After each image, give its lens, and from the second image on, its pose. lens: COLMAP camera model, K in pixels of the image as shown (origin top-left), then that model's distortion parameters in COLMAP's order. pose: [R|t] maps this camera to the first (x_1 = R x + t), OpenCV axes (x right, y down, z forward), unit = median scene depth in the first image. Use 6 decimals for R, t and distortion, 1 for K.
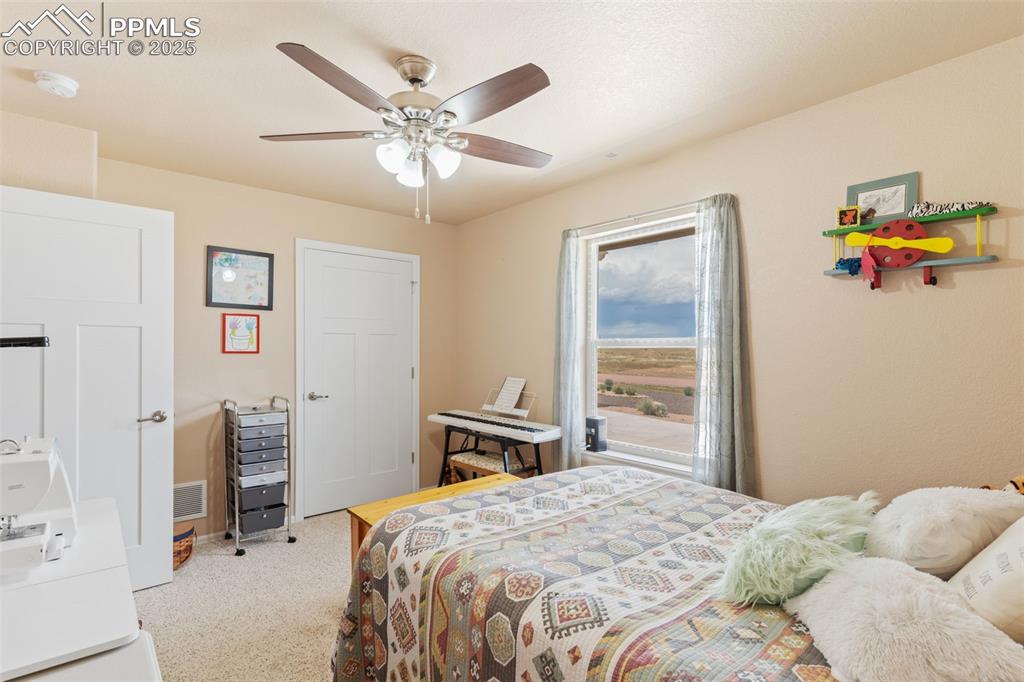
lens RADIAL K [[503.0, 0, 513.2], [0, 503.0, 346.5], [0, 0, 1]] dist [0.003289, 0.000702]
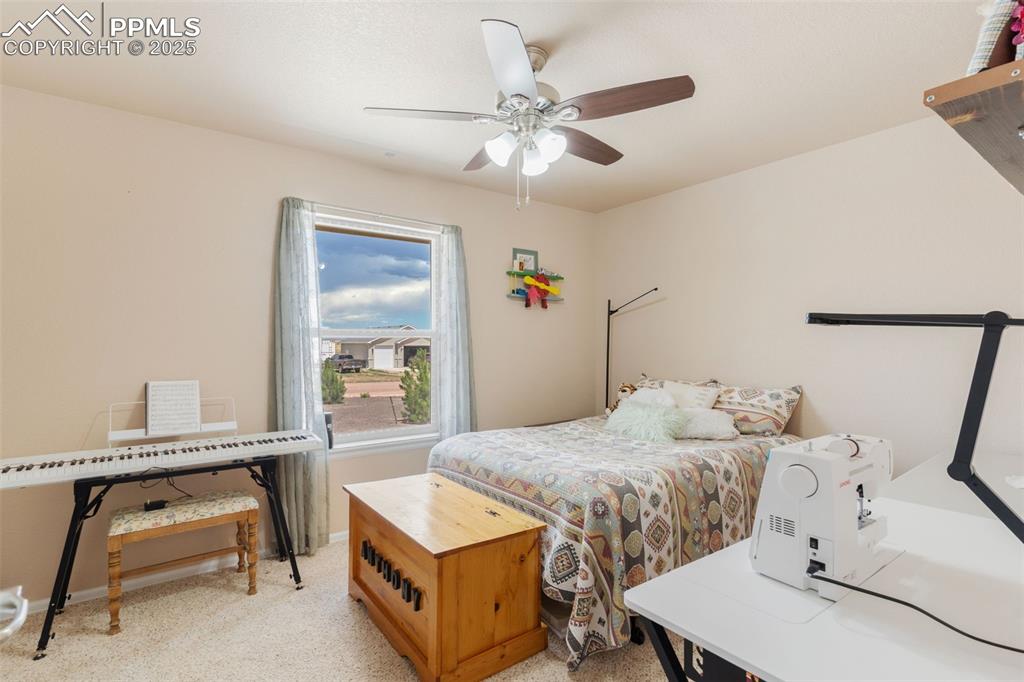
lens RADIAL K [[503.0, 0, 512.7], [0, 503.0, 343.6], [0, 0, 1]] dist [0.003289, 0.000702]
pose [[0.063818, 0.001253, 0.997961, -1.494291], [-0.000833, 0.999999, -0.001202, 0.030458], [-0.997961, -0.000755, 0.063819, 1.202378]]
